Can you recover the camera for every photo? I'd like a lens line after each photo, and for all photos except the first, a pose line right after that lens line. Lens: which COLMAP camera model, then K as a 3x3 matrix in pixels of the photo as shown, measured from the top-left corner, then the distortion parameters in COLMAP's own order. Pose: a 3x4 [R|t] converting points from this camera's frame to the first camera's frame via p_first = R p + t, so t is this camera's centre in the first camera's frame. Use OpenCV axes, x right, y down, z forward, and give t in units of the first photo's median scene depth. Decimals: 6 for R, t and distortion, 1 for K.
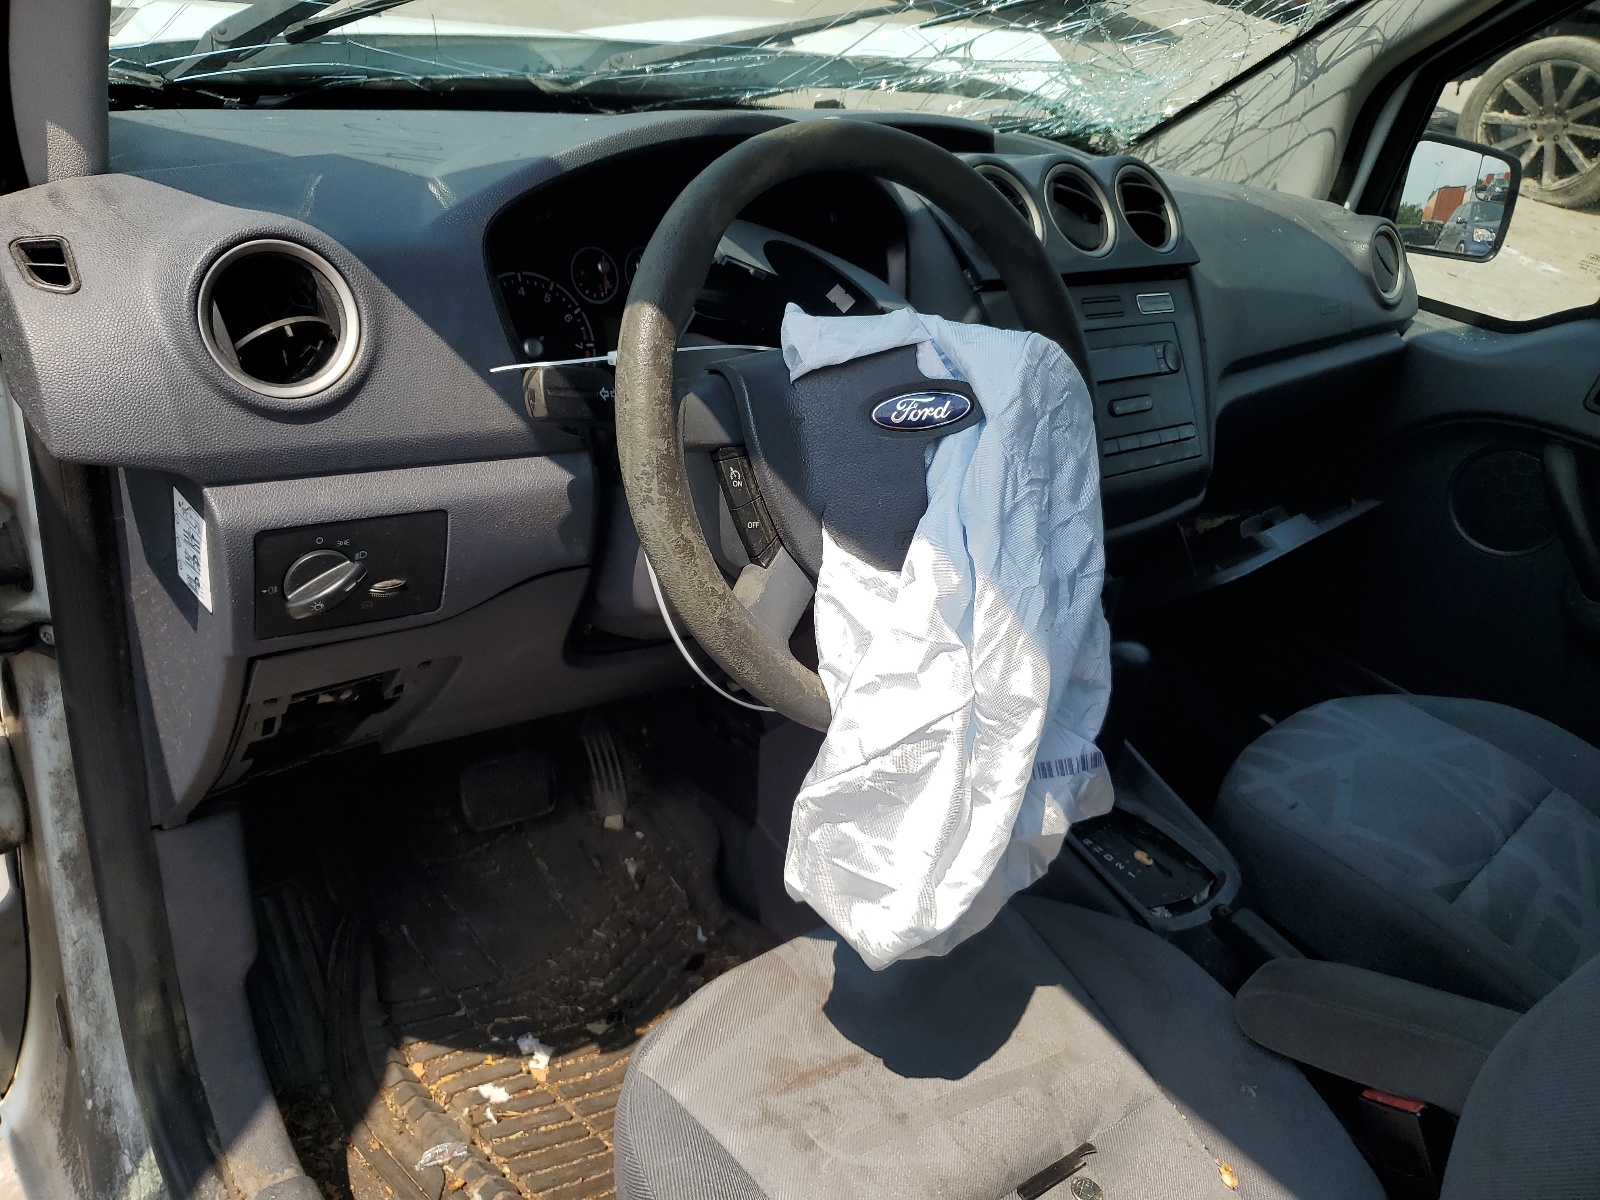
lens RADIAL K [[1257.2, 0, 799.7], [0, 1257.2, 532.5], [0, 0, 1]] dist [0.011340, 0.005518]
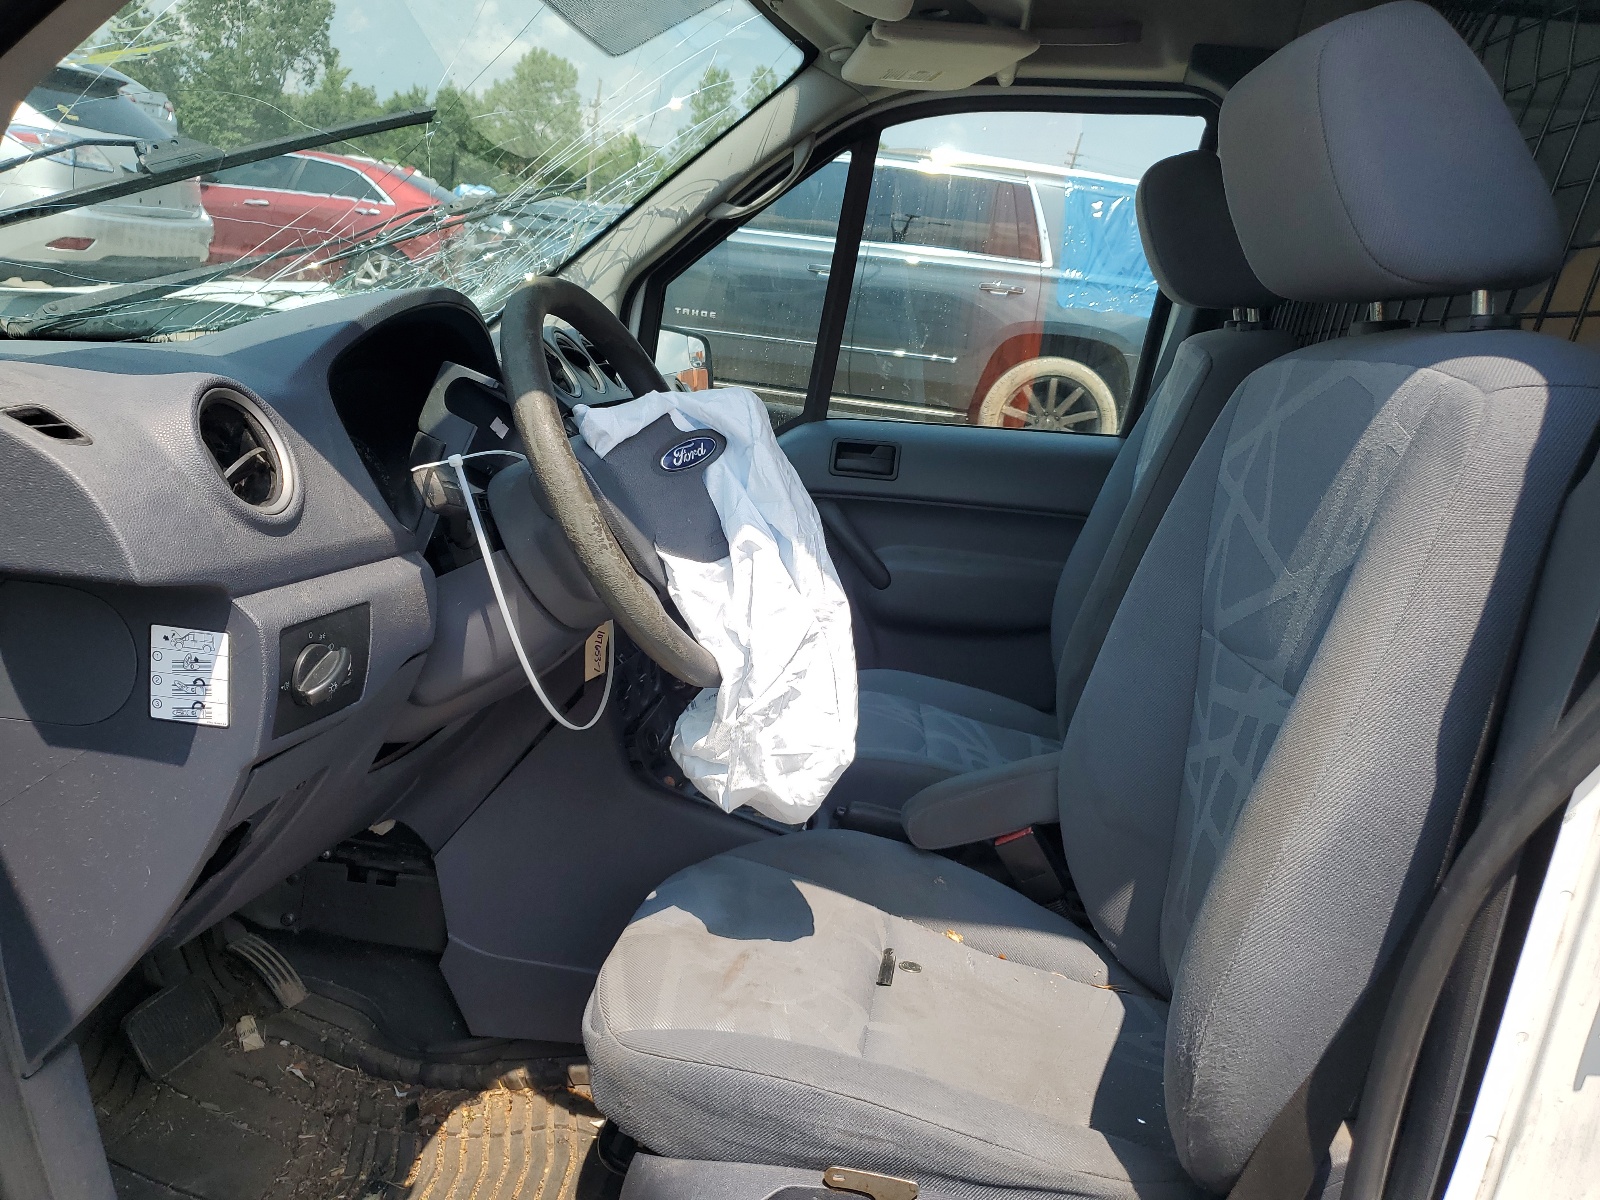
lens RADIAL K [[1257.2, 0, 799.7], [0, 1257.2, 532.5], [0, 0, 1]] dist [0.011340, 0.005518]
pose [[0.729501, -0.188338, 0.657539, -0.726846], [0.320268, 0.943499, -0.085074, 0.143274], [-0.604365, 0.272650, 0.748602, -0.130976]]
